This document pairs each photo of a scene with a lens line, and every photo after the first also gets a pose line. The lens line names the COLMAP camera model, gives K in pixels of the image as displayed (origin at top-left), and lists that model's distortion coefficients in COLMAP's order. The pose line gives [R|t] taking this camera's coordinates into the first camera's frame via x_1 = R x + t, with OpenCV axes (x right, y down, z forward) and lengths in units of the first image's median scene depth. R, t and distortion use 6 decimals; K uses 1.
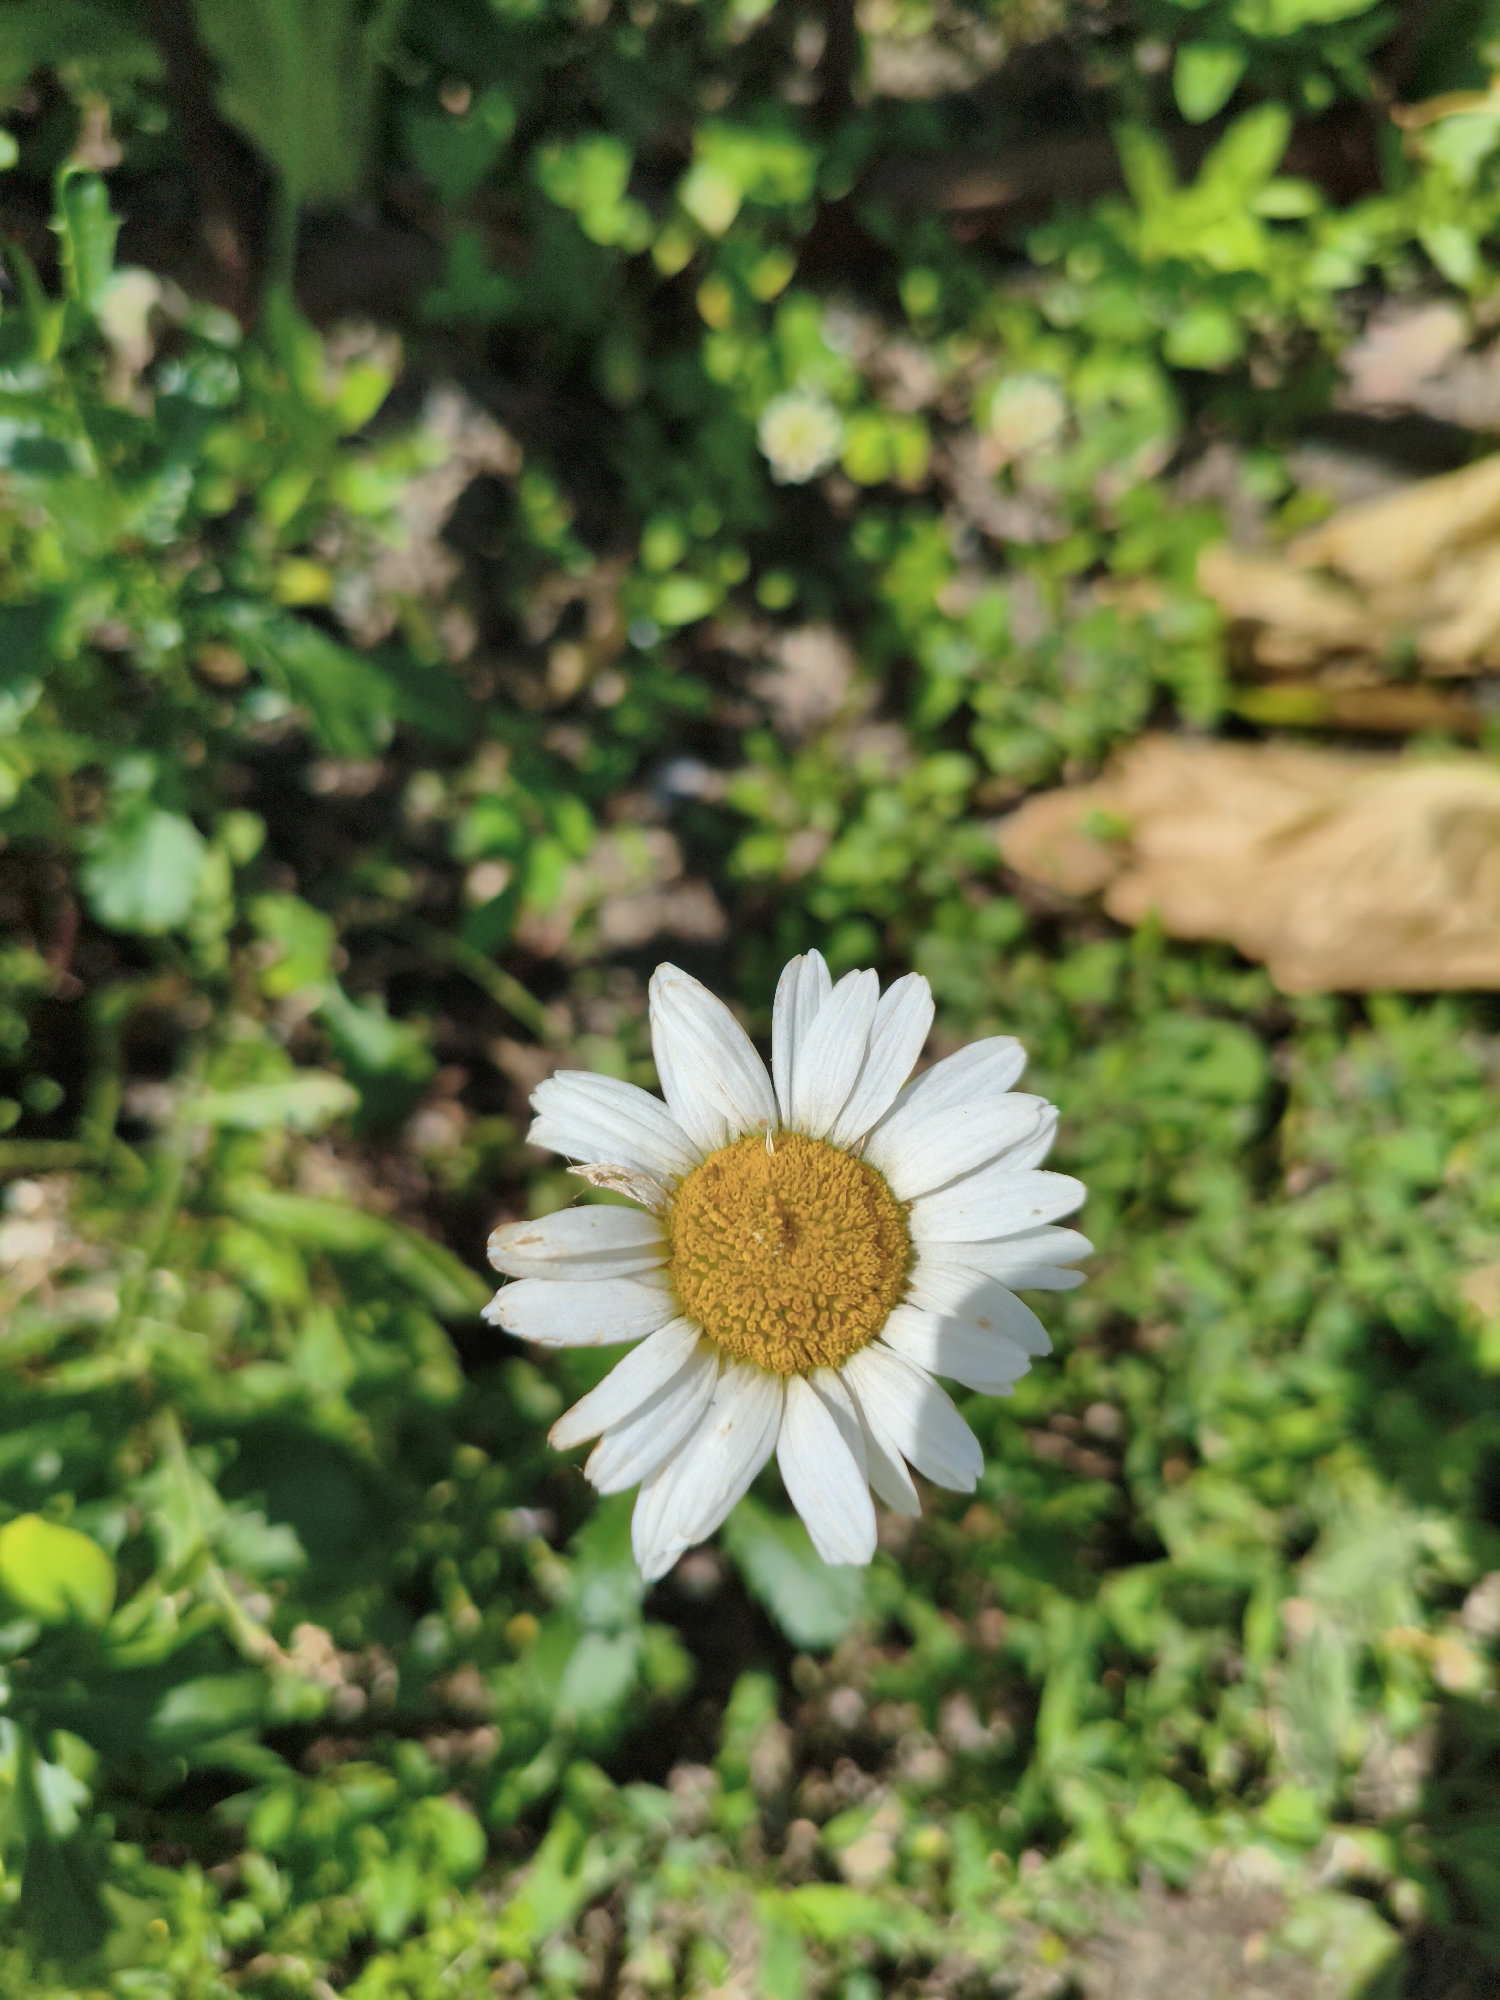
lens RADIAL K [[1696.3, 0, 750.0], [0, 1696.3, 1000.0], [0, 0, 1]] dist [0.062564, -0.242577]
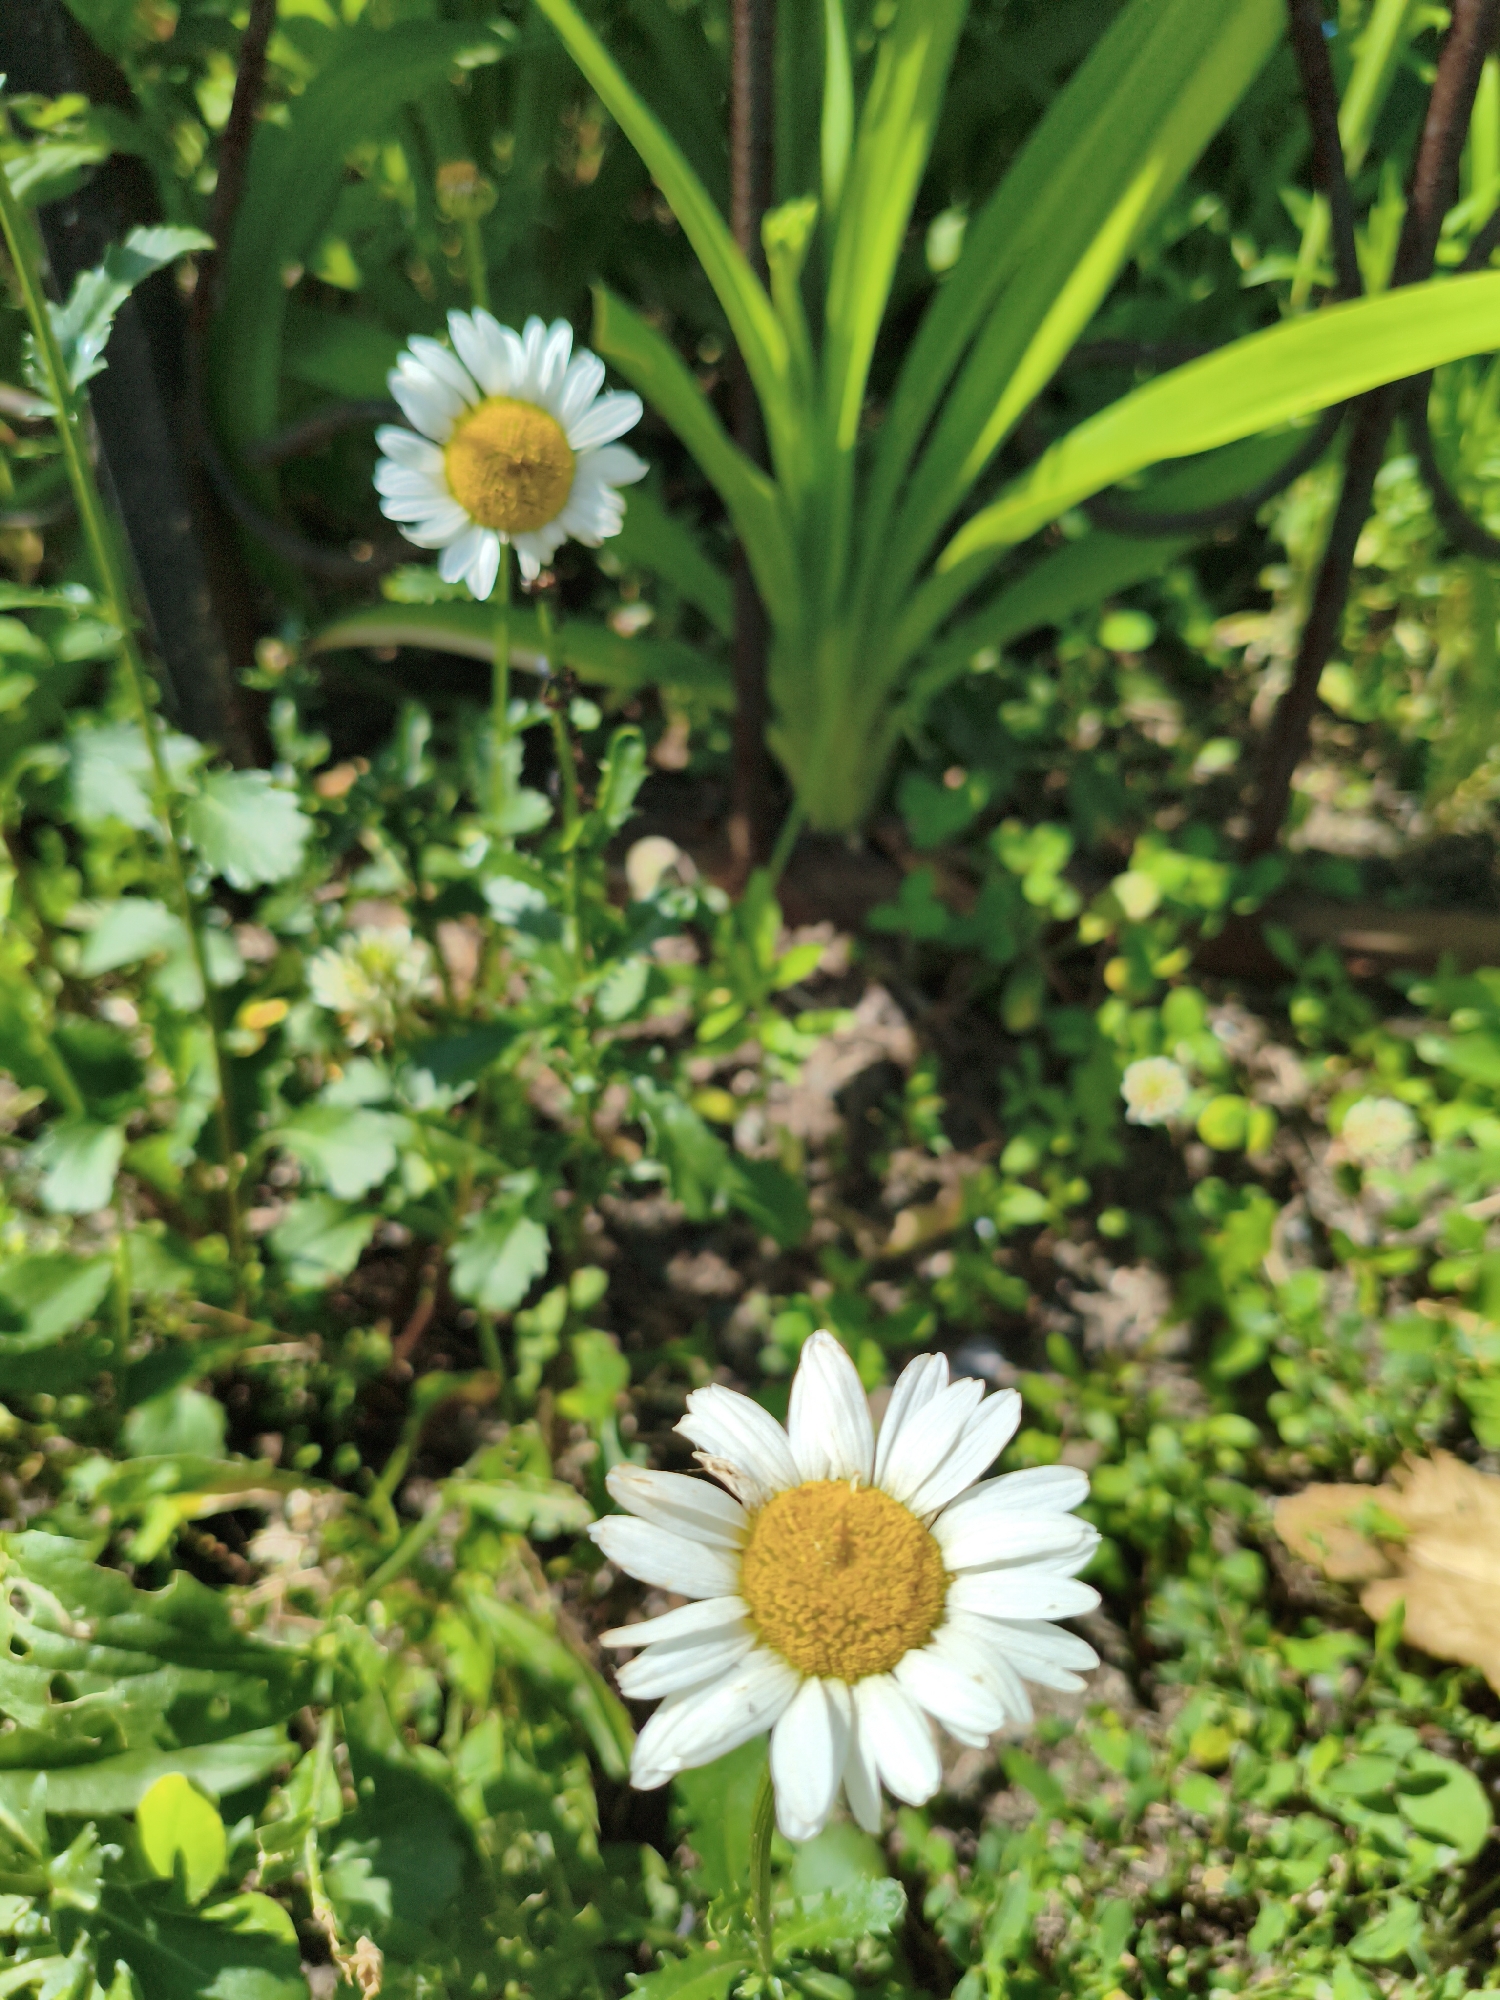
lens RADIAL K [[1696.3, 0, 750.0], [0, 1696.3, 1000.0], [0, 0, 1]] dist [0.062564, -0.242577]
pose [[0.933782, 0.230464, -0.273748, 0.068049], [-0.316156, 0.889671, -0.329441, 0.070148], [0.167622, 0.394173, 0.903621, -0.086786]]
